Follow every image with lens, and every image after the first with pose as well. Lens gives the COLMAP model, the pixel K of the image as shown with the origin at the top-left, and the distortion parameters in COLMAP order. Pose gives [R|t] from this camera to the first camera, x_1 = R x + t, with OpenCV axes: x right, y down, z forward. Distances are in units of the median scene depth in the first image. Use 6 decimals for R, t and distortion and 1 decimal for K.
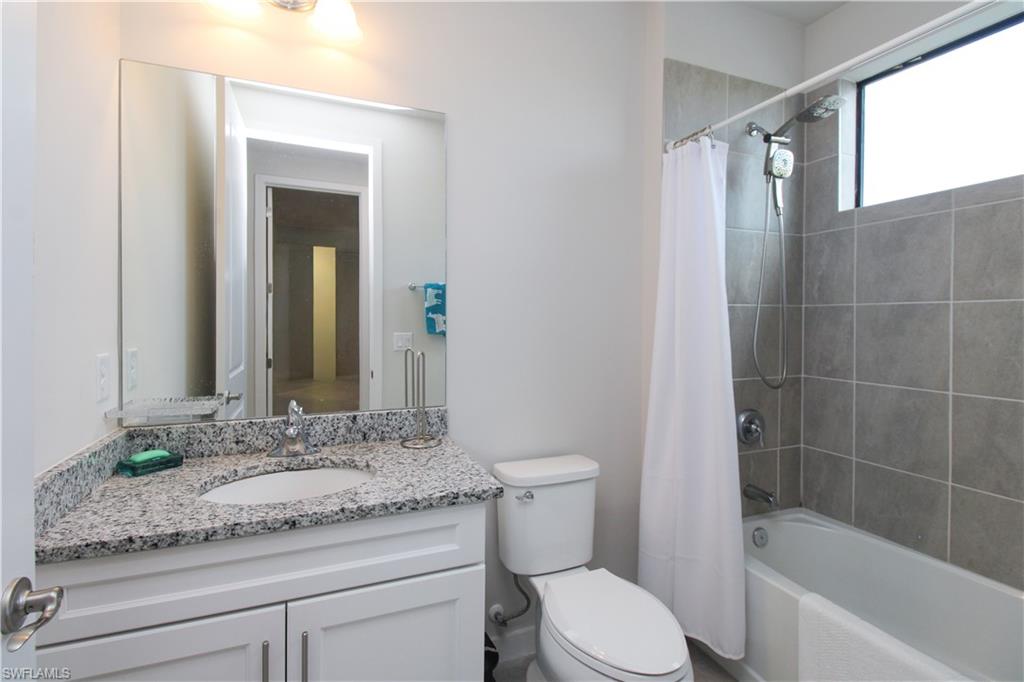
lens RADIAL K [[492.1, 0, 512.0], [0, 492.1, 323.2], [0, 0, 1]] dist [-0.001414, -0.000429]
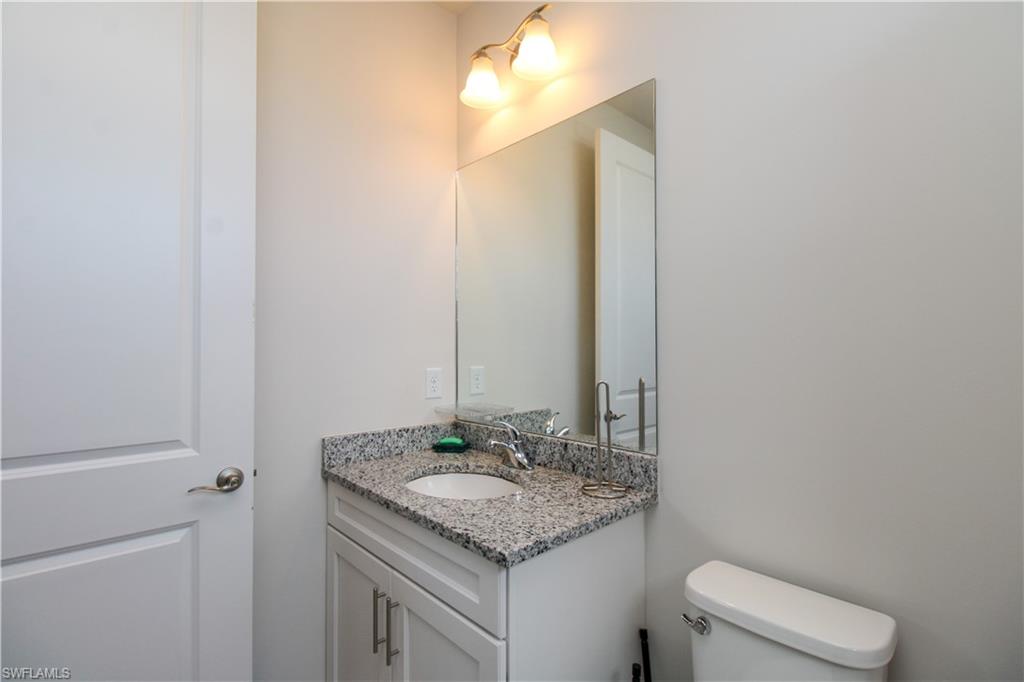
lens RADIAL K [[492.1, 0, 512.0], [0, 492.1, 323.2], [0, 0, 1]] dist [-0.001414, -0.000429]
pose [[0.312962, -0.053652, -0.948249, 0.651045], [0.000665, 0.998415, -0.056271, 0.004435], [0.949766, 0.016980, 0.312501, 0.651307]]
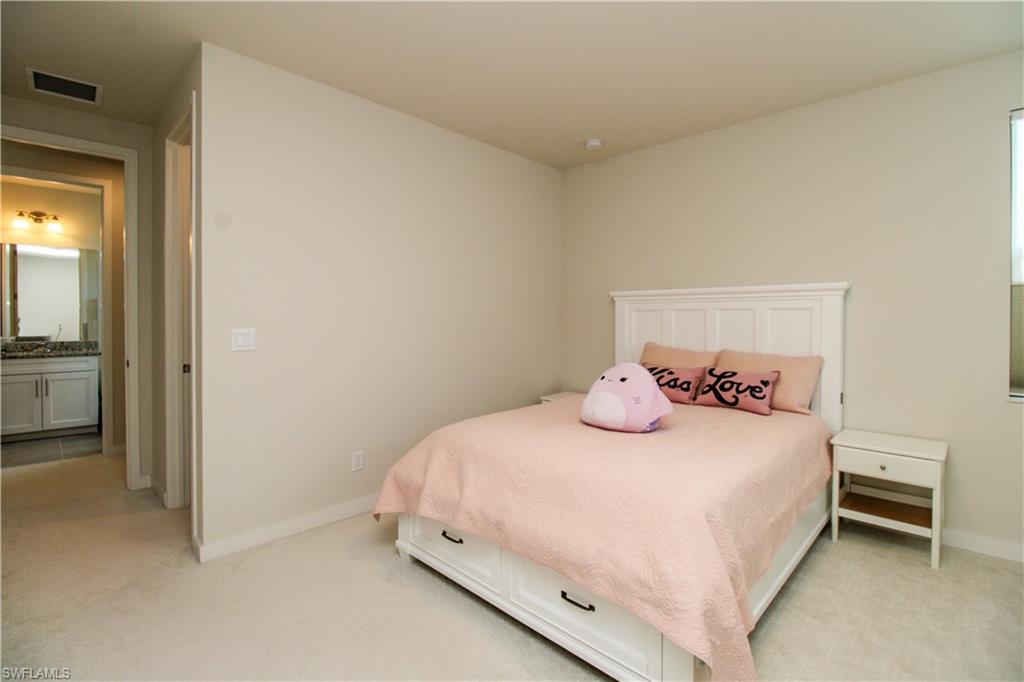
lens RADIAL K [[492.1, 0, 512.0], [0, 492.1, 323.2], [0, 0, 1]] dist [-0.001414, -0.000429]
pose [[0.935958, -0.014752, 0.351803, 1.884973], [0.007300, 0.999720, 0.022500, -0.013024], [-0.352036, -0.018491, 0.935804, -4.446885]]
